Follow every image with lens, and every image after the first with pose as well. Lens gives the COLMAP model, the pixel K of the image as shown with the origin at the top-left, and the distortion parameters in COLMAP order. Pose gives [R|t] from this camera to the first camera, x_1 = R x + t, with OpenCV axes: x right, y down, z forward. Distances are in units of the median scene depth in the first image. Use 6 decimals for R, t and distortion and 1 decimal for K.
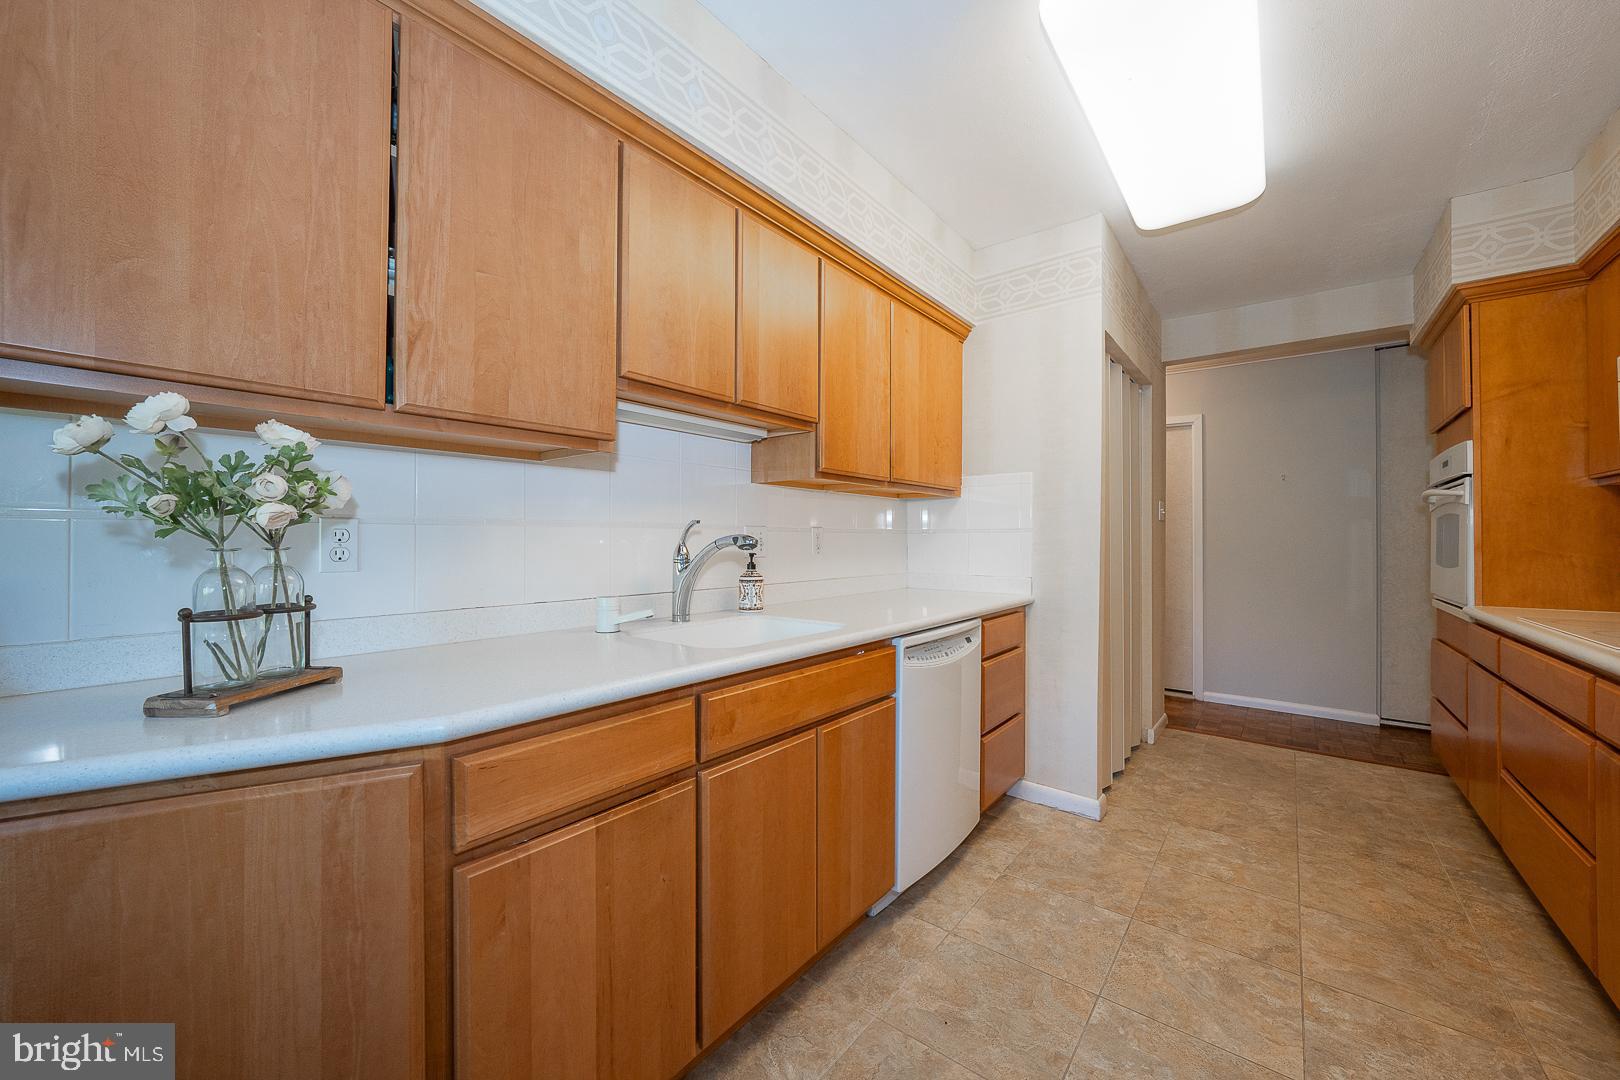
lens RADIAL K [[614.0, 0, 809.0], [0, 614.0, 534.4], [0, 0, 1]] dist [-0.010024, 0.000441]
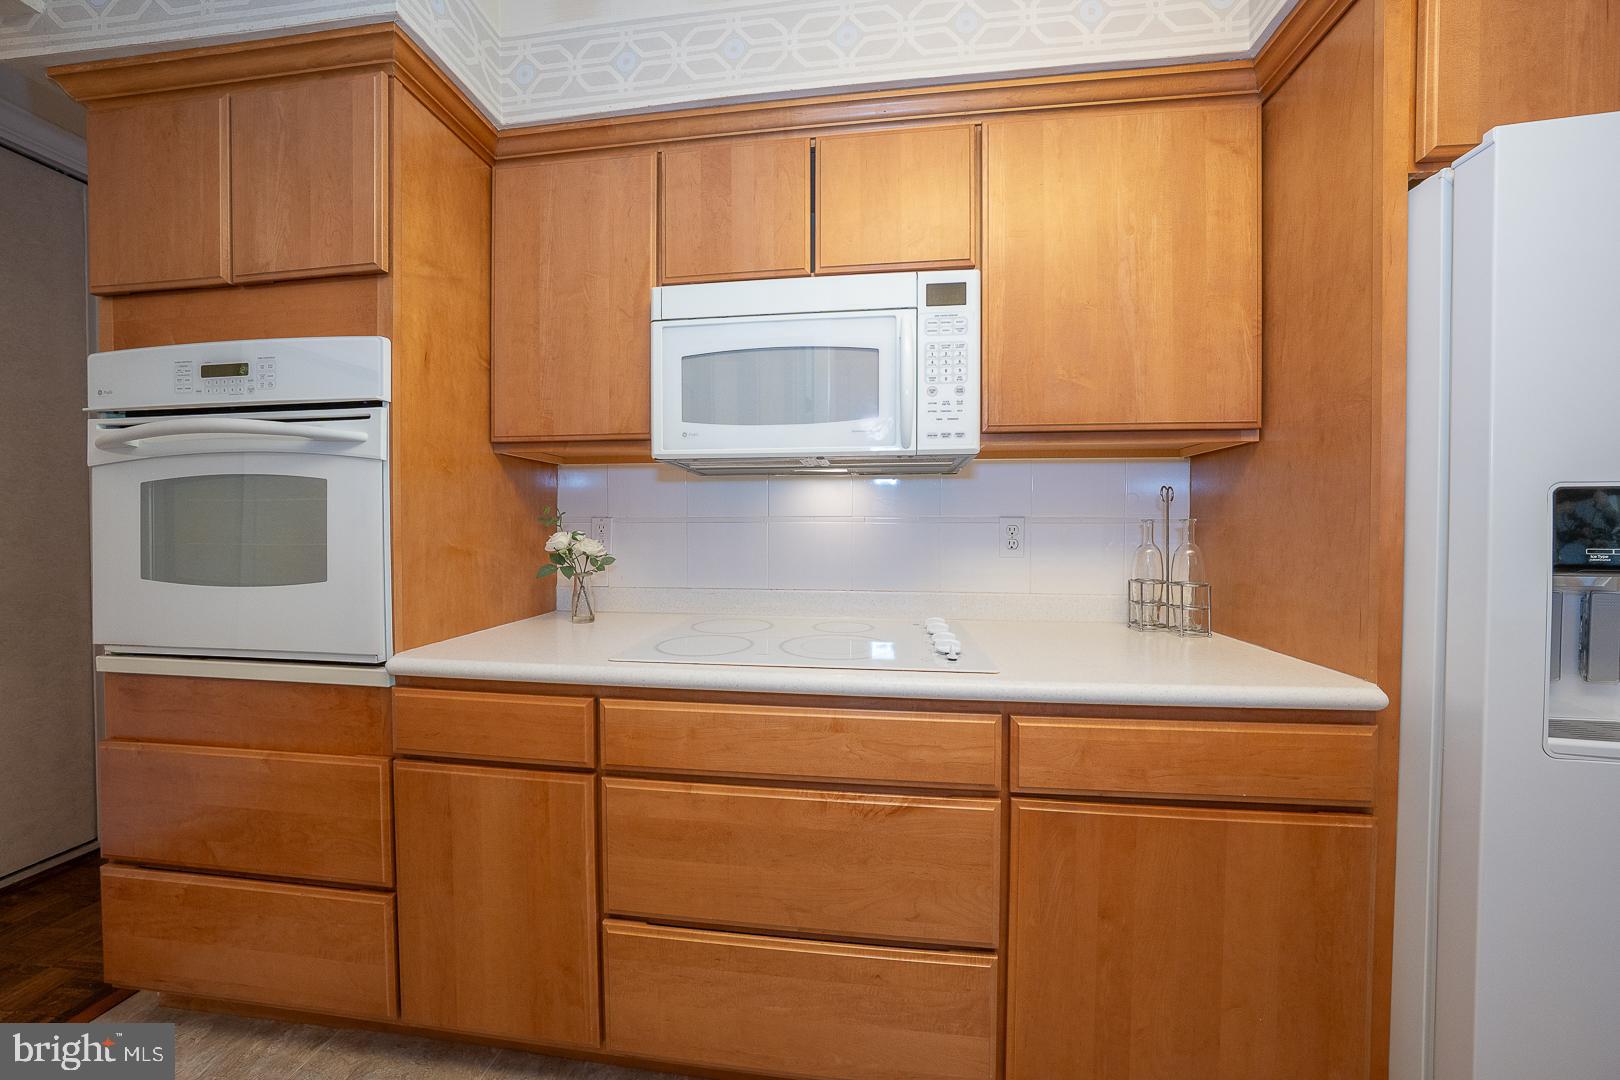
lens RADIAL K [[558.8, 0, 810.6], [0, 558.8, 534.6], [0, 0, 1]] dist [-0.028718, 0.006539]
pose [[-0.506325, -0.014347, 0.862223, 0.391192], [-0.011511, 0.999885, 0.009878, 0.003632], [-0.862266, -0.004923, -0.506432, 0.722107]]
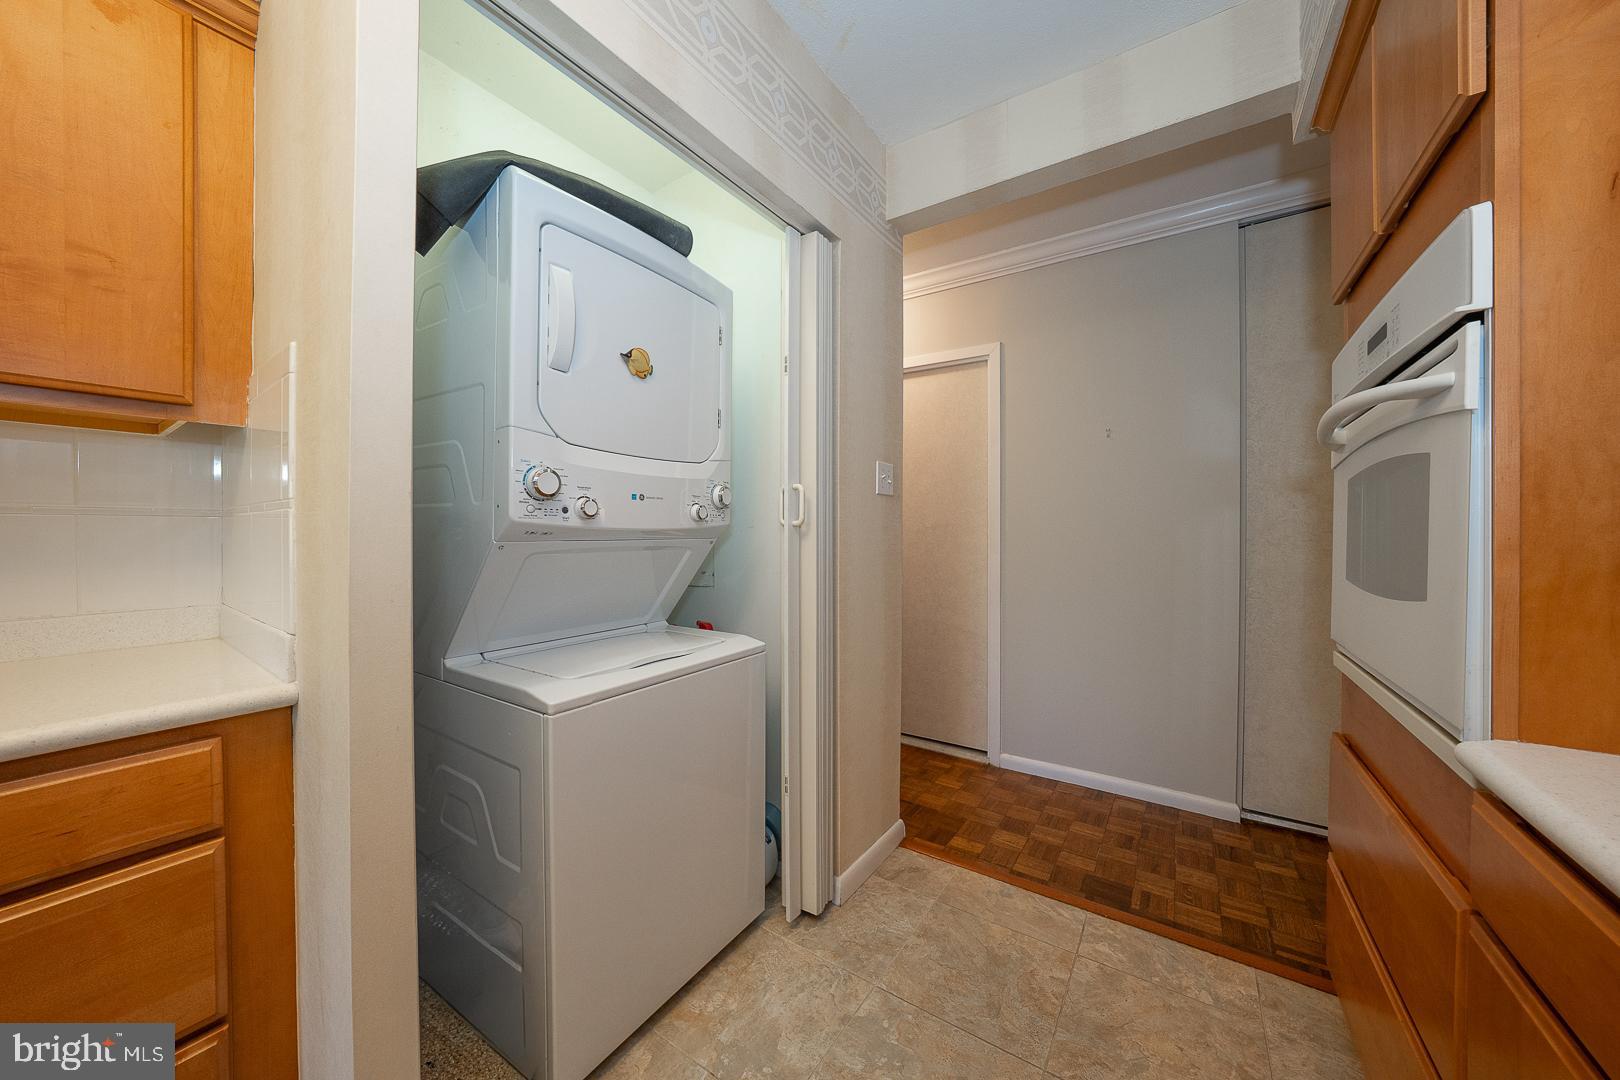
lens RADIAL K [[558.8, 0, 810.6], [0, 558.8, 534.6], [0, 0, 1]] dist [-0.028718, 0.006539]
pose [[0.997745, -0.004379, 0.066973, 0.569689], [0.003406, 0.999887, 0.014631, 0.006933], [-0.067030, -0.014370, 0.997648, 0.583011]]
